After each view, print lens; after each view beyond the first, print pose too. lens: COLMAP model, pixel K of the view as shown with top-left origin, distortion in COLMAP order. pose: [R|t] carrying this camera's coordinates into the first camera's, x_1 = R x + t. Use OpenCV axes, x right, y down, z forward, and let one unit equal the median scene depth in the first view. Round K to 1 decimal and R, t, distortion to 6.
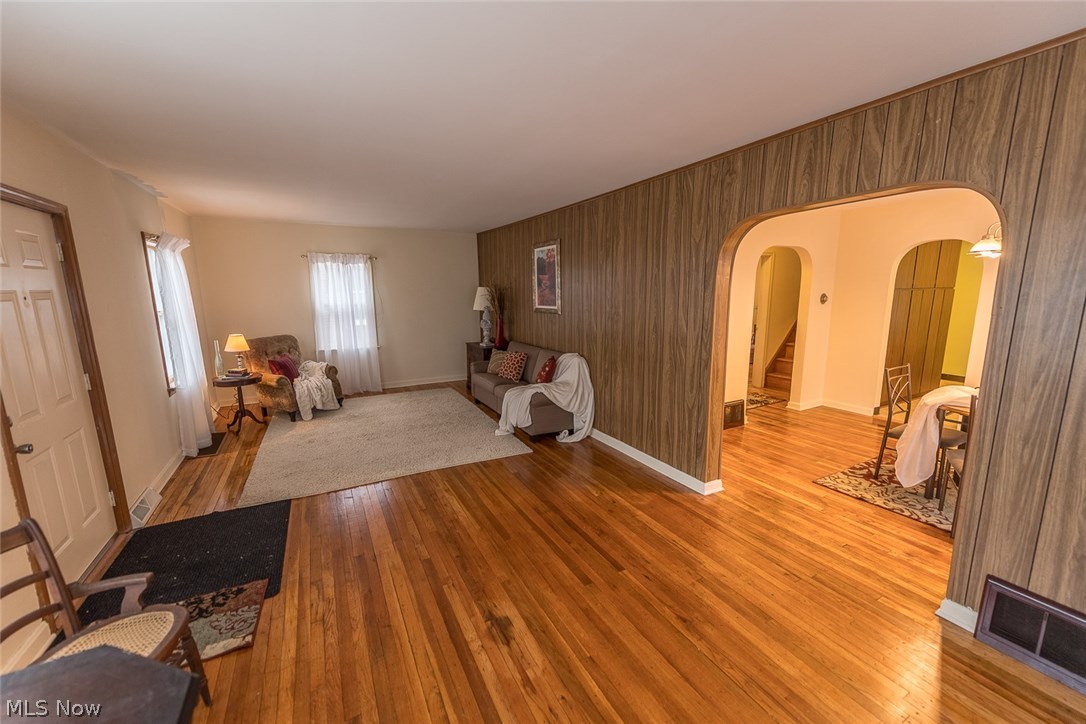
lens RADIAL K [[417.9, 0, 543.0], [0, 417.9, 362.0], [0, 0, 1]] dist [0.000725, 0.000002]
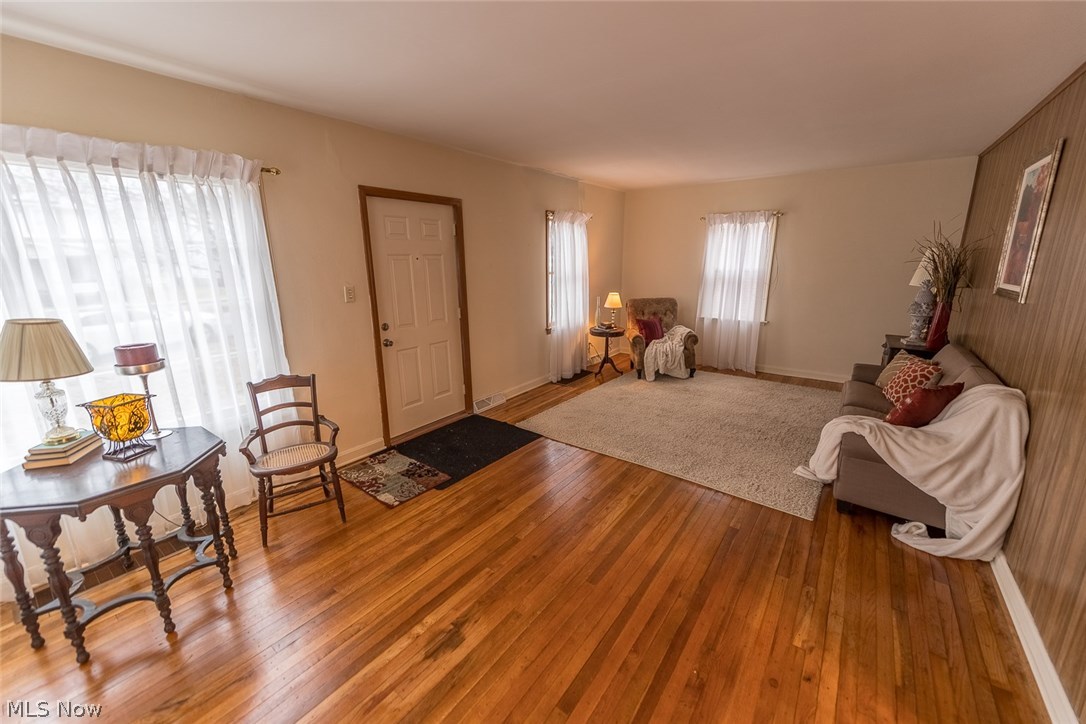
lens RADIAL K [[426.5, 0, 543.0], [0, 426.5, 362.0], [0, 0, 1]] dist [0.005899, -0.000145]
pose [[0.424555, 0.220827, -0.878060, 0.331809], [-0.153284, 0.973332, 0.170672, -0.063502], [0.892332, 0.062132, 0.447082, 0.377311]]
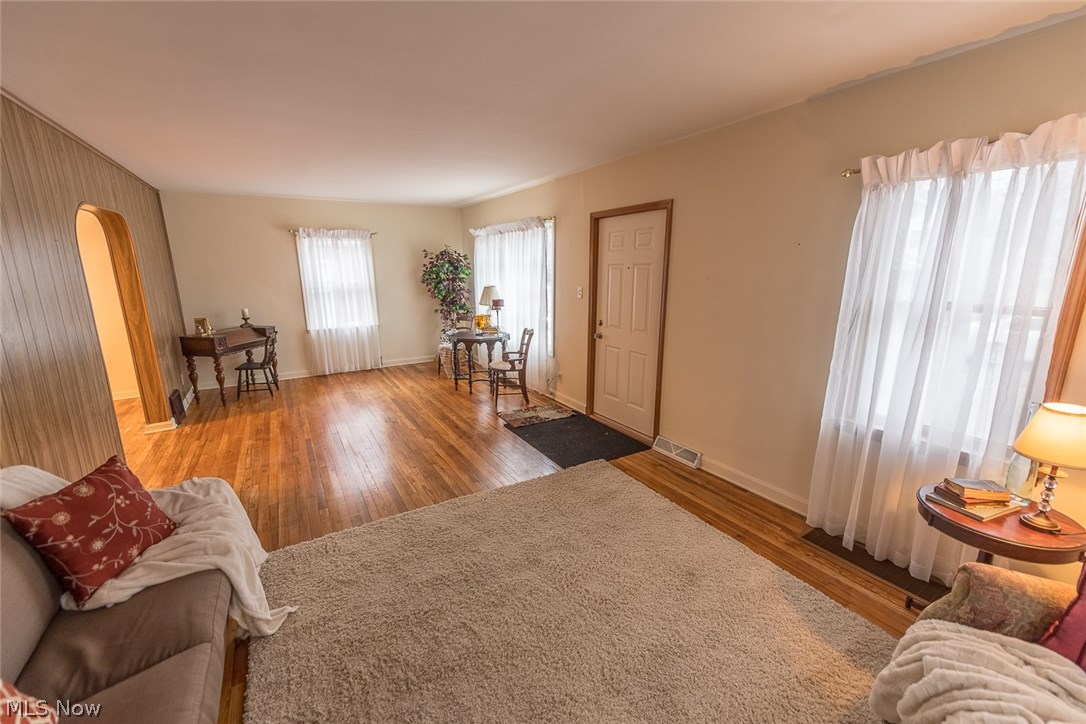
lens RADIAL K [[432.7, 0, 543.0], [0, 432.7, 362.0], [0, 0, 1]] dist [0.000015, -0.000043]
pose [[-0.998892, 0.025505, -0.039545, -0.423258], [0.008555, 0.924800, 0.380358, -0.266948], [0.046272, 0.379599, -0.923993, 1.556082]]
